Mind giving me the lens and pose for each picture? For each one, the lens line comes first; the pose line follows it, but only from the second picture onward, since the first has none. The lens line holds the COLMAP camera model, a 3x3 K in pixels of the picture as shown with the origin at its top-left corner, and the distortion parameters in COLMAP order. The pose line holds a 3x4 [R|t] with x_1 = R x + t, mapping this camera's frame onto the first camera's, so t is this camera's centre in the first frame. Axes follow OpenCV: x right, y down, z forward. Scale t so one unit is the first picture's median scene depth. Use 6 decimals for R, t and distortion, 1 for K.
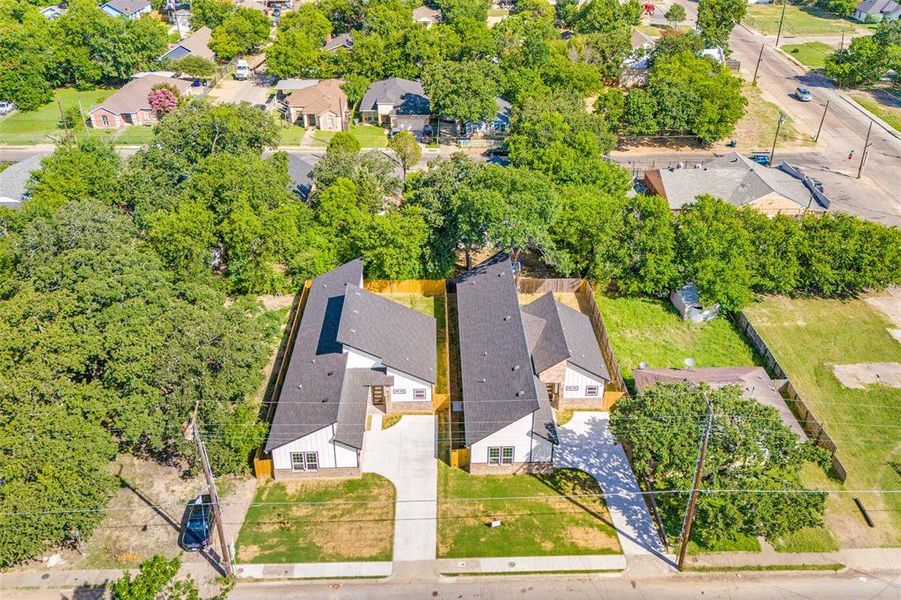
lens RADIAL K [[723.9, 0, 447.3], [0, 723.9, 258.2], [0, 0, 1]] dist [0.102060, -0.130026]
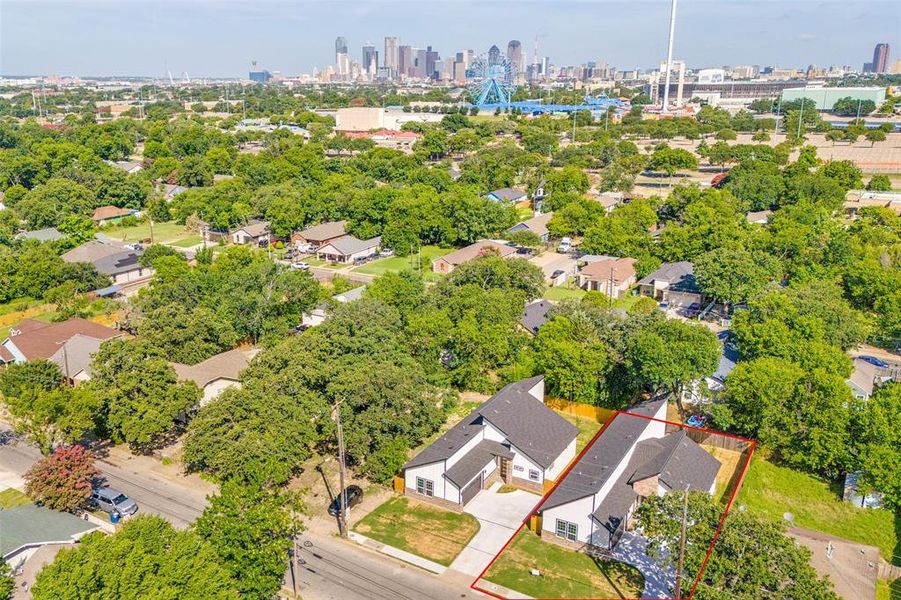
lens RADIAL K [[723.9, 0, 447.3], [0, 723.9, 258.2], [0, 0, 1]] dist [0.102060, -0.130026]
pose [[0.854237, 0.100011, -0.510173, 0.430097], [-0.231179, 0.952036, -0.200458, 0.119343], [0.465655, 0.289180, 0.836385, -0.207037]]
